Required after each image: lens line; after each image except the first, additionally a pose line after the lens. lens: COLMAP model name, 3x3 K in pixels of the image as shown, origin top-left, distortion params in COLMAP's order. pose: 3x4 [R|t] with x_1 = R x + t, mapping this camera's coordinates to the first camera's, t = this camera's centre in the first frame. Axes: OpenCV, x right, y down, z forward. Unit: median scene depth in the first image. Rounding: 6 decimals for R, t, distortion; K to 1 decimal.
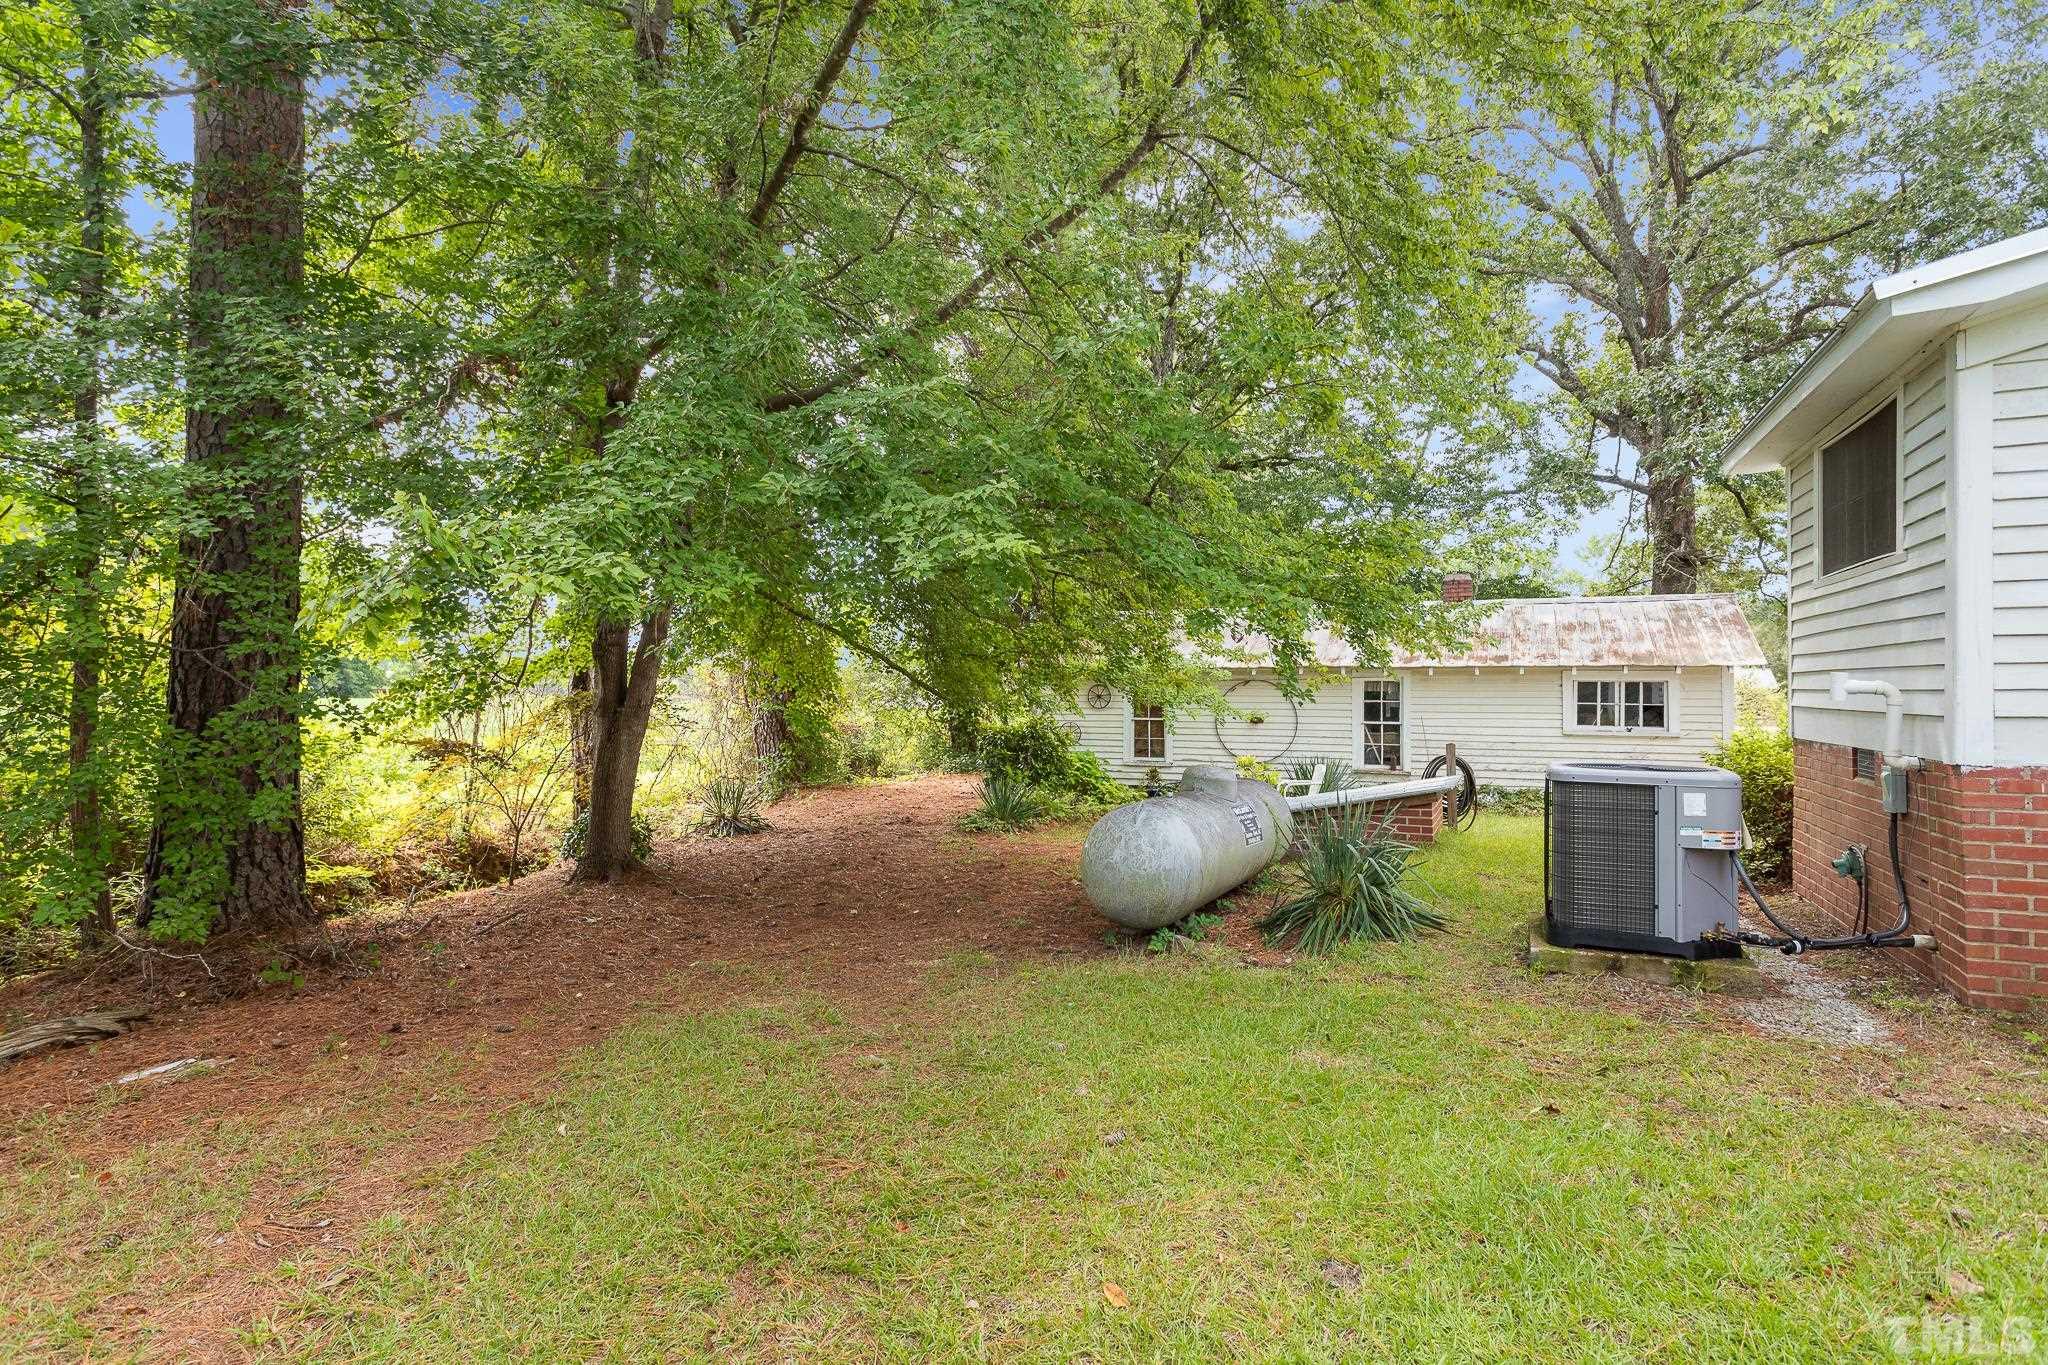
lens RADIAL K [[1099.7, 0, 1018.1], [0, 1099.7, 687.9], [0, 0, 1]] dist [0.001443, 0.000149]
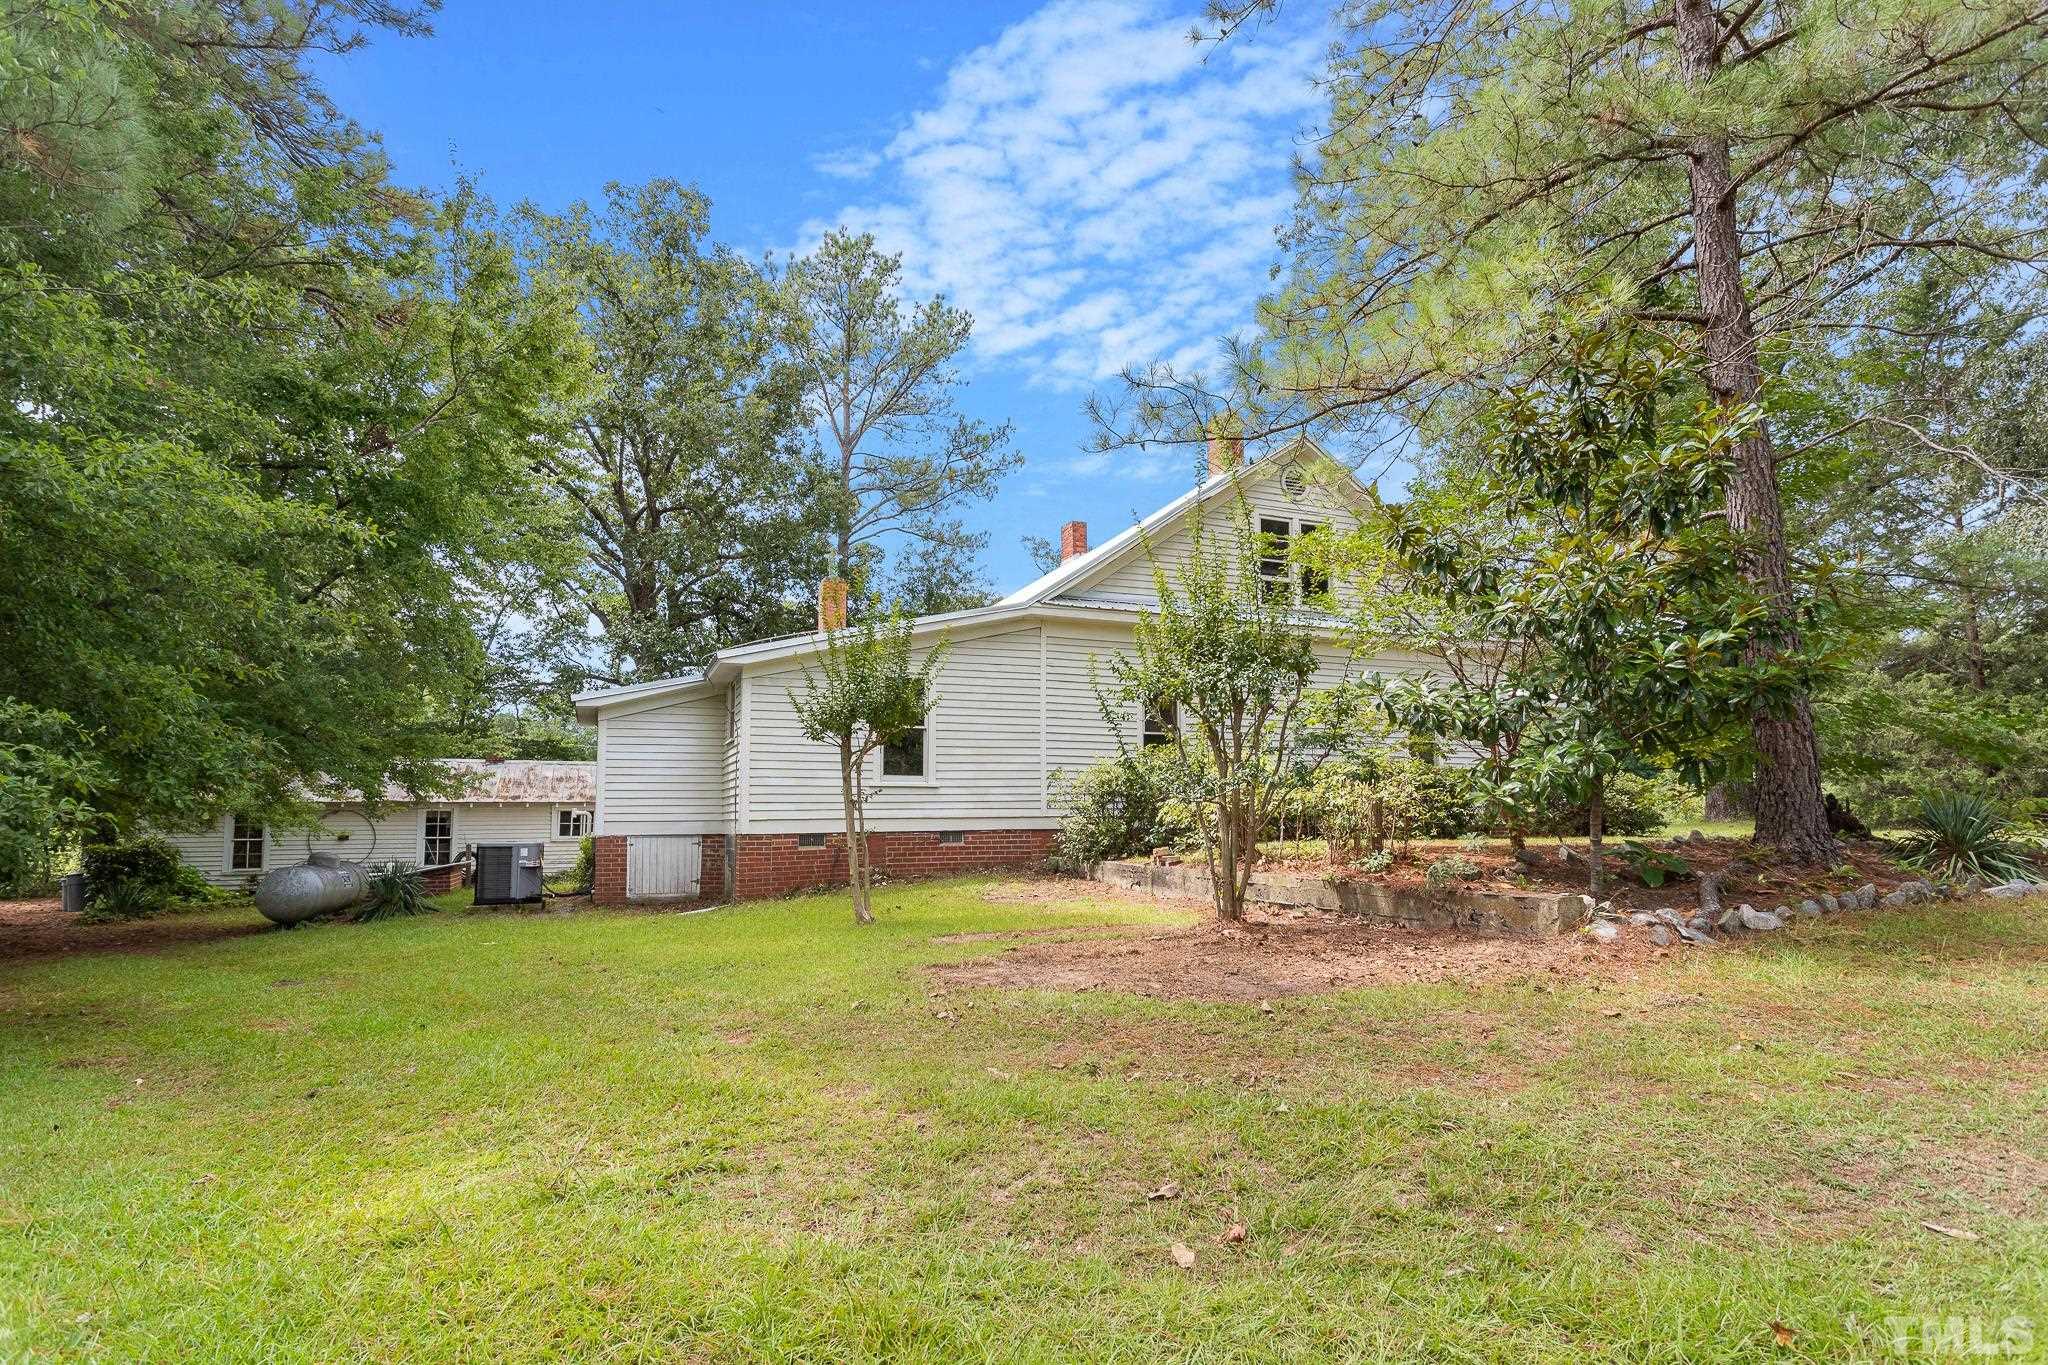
lens RADIAL K [[988.5, 0, 1010.0], [0, 988.5, 694.6], [0, 0, 1]] dist [-0.006540, -0.000105]
pose [[0.684057, 0.083604, 0.724622, -0.152929], [0.005942, 0.992738, -0.120147, 0.003059], [-0.729405, 0.086493, 0.678593, -0.596246]]
